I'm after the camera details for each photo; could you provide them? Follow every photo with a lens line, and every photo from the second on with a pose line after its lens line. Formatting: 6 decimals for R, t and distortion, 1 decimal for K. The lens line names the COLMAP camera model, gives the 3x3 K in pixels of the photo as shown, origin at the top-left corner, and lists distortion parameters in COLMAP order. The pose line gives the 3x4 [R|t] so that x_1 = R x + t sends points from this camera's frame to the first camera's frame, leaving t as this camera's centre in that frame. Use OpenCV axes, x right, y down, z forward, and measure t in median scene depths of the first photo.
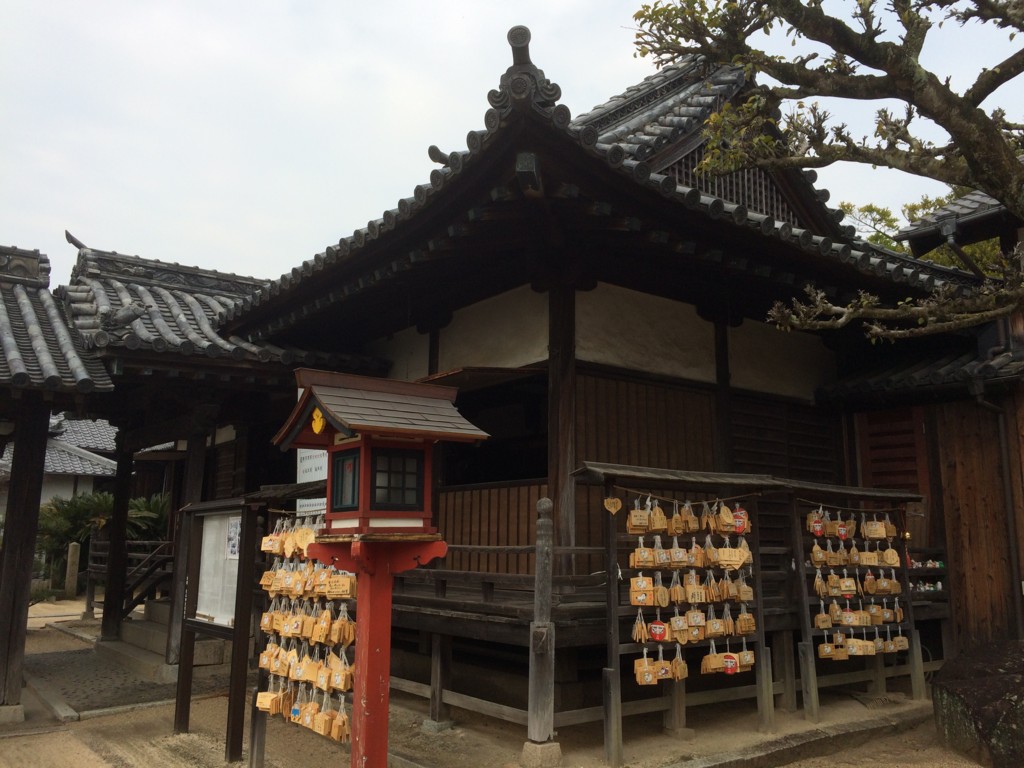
lens RADIAL K [[849.1, 0, 512.0], [0, 849.1, 384.0], [0, 0, 1]] dist [0.001211, -0.005229]
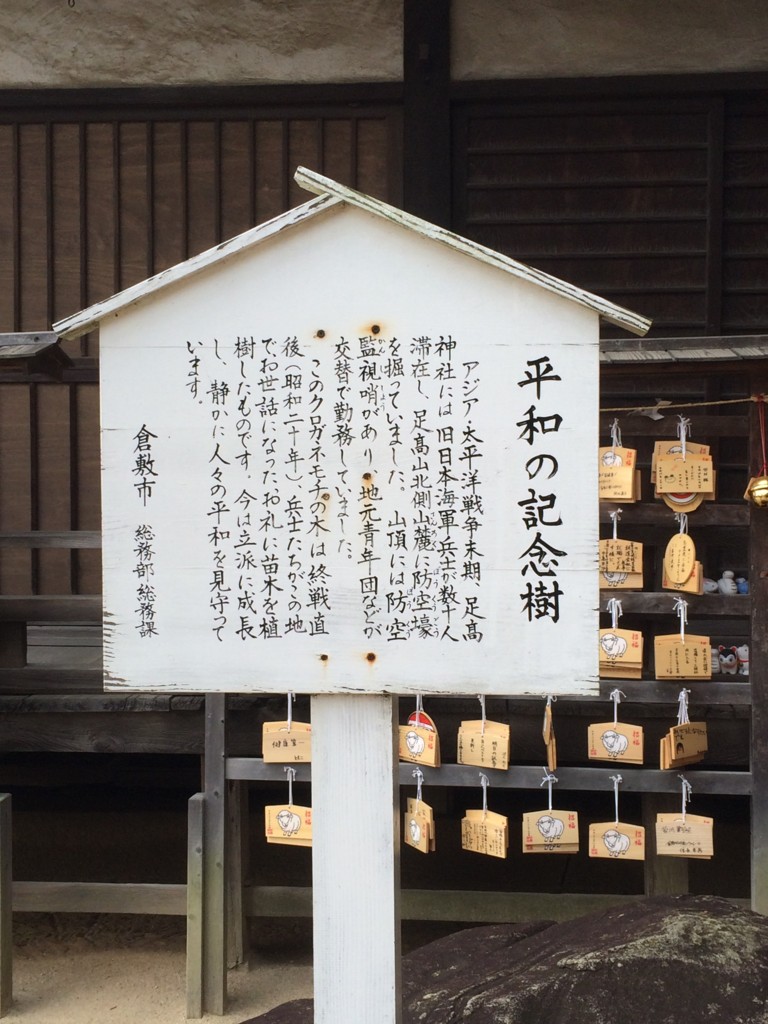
lens RADIAL K [[1503.3, 0, 384.0], [0, 1503.3, 512.0], [0, 0, 1]] dist [-0.000745, 0.001651]
pose [[0.761898, -0.014977, -0.647524, 0.670516], [0.125340, 0.984244, 0.124714, 0.102820], [0.635454, -0.176180, 0.751771, 0.510097]]
